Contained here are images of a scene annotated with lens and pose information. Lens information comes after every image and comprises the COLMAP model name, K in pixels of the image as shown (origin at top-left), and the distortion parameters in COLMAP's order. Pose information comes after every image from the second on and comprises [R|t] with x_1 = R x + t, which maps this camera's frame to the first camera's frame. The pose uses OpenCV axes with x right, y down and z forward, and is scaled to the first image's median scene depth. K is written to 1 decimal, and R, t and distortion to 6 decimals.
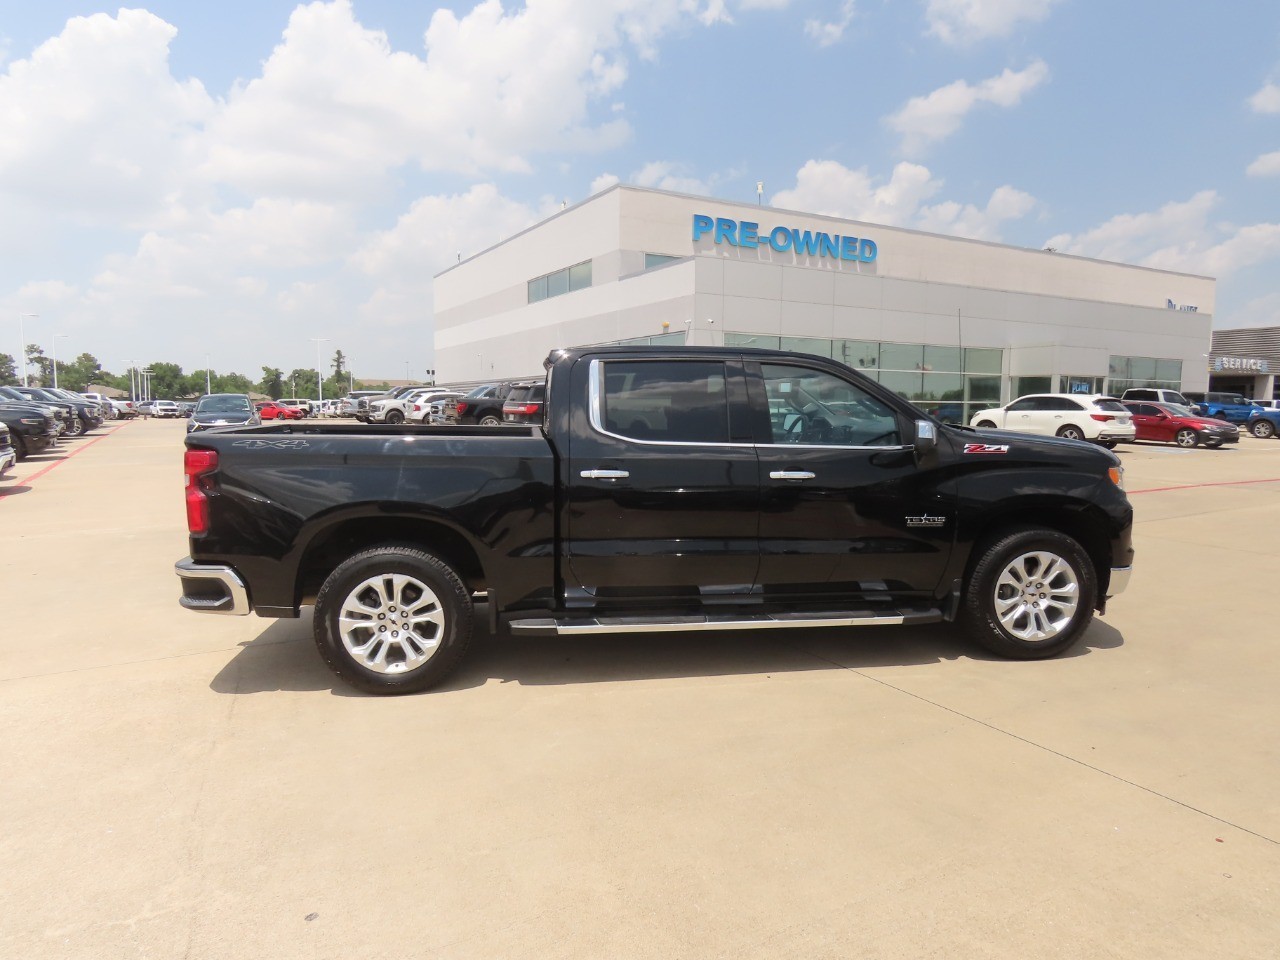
lens RADIAL K [[868.6, 0, 658.9], [0, 868.6, 456.2], [0, 0, 1]] dist [0.005118, 0.000534]
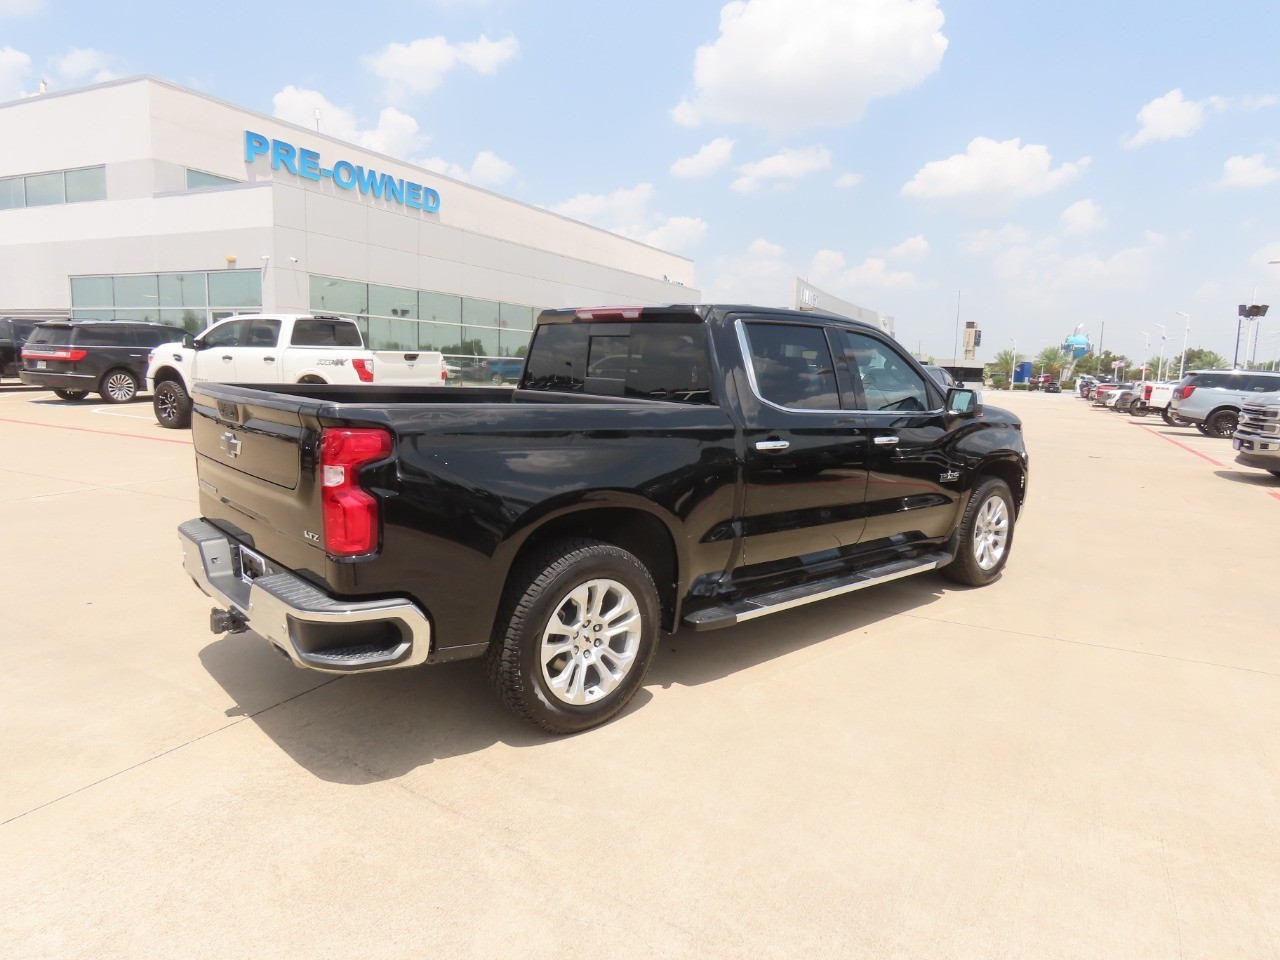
lens RADIAL K [[850.2, 0, 644.6], [0, 850.2, 475.6], [0, 0, 1]] dist [-0.025030, 0.047728]
pose [[0.814225, -0.054662, 0.577971, -0.137969], [0.007964, 0.996516, 0.083026, -0.004621], [-0.580495, -0.062999, 0.811823, 0.067468]]
